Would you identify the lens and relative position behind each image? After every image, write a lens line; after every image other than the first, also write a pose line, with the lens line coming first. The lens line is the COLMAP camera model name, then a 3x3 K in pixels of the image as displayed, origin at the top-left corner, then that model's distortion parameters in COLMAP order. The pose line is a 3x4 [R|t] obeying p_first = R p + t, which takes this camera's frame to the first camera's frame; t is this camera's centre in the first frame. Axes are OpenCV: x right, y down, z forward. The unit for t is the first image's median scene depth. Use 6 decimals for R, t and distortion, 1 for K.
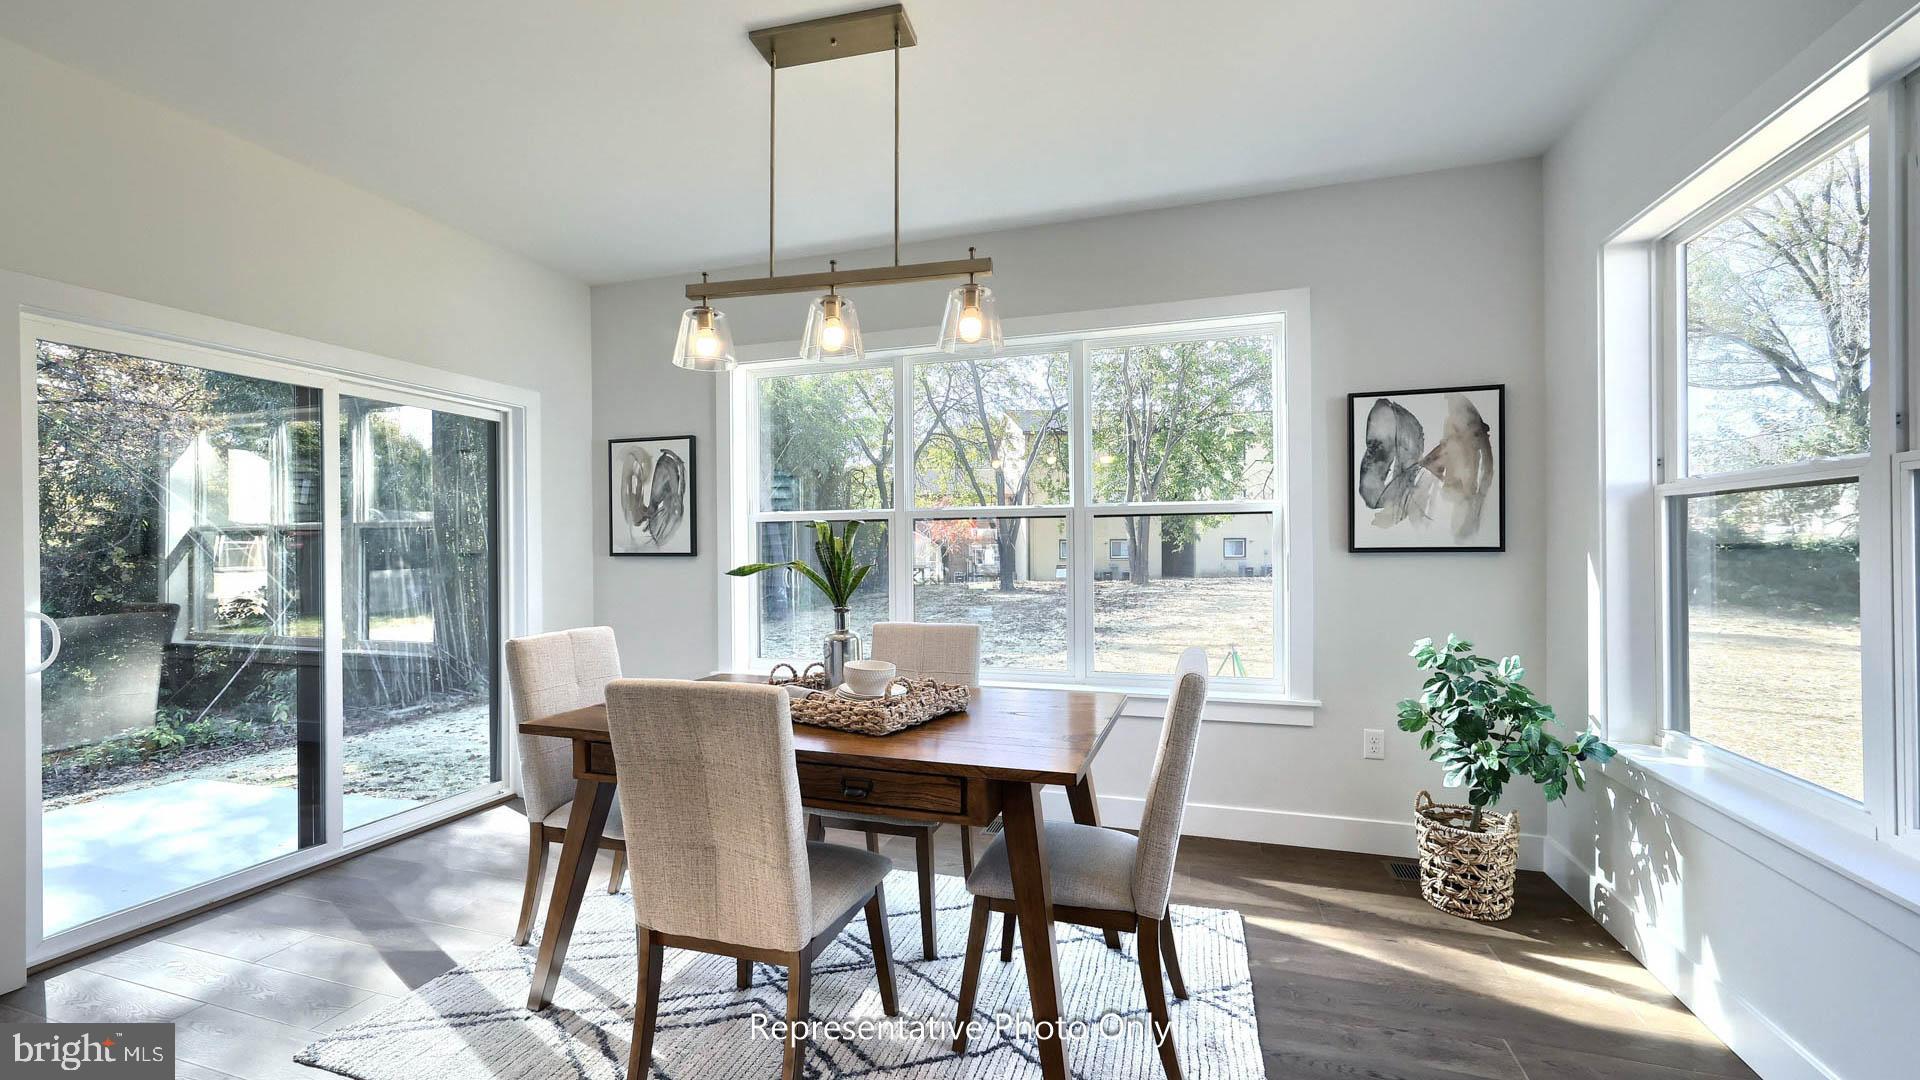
lens RADIAL K [[797.1, 0, 960.0], [0, 797.1, 540.0], [0, 0, 1]] dist [0.000339, 0.000017]
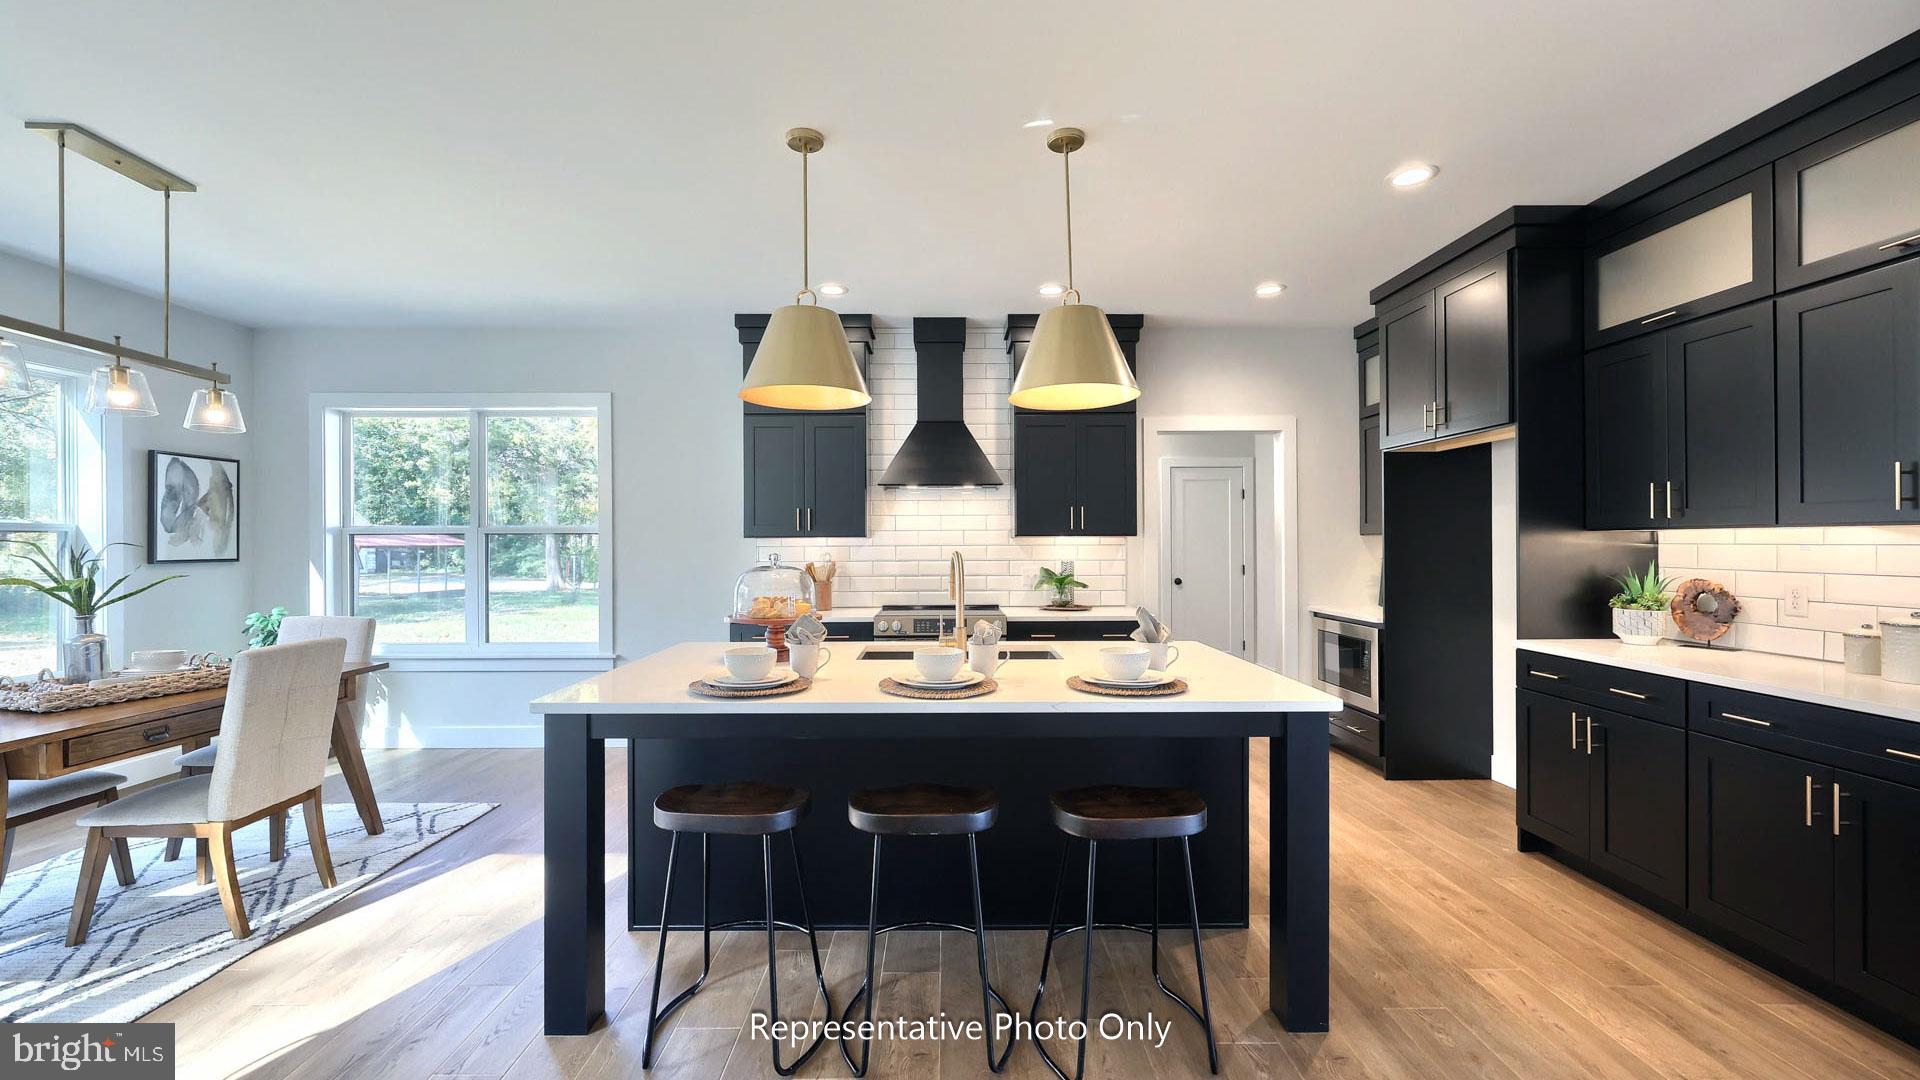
lens RADIAL K [[797.1, 0, 960.0], [0, 797.1, 540.0], [0, 0, 1]] dist [0.000339, 0.000017]
pose [[-0.319313, 0.008335, 0.947613, -1.331821], [-0.000219, 0.999961, -0.008869, -0.014886], [-0.947649, -0.003040, -0.319299, 0.112173]]
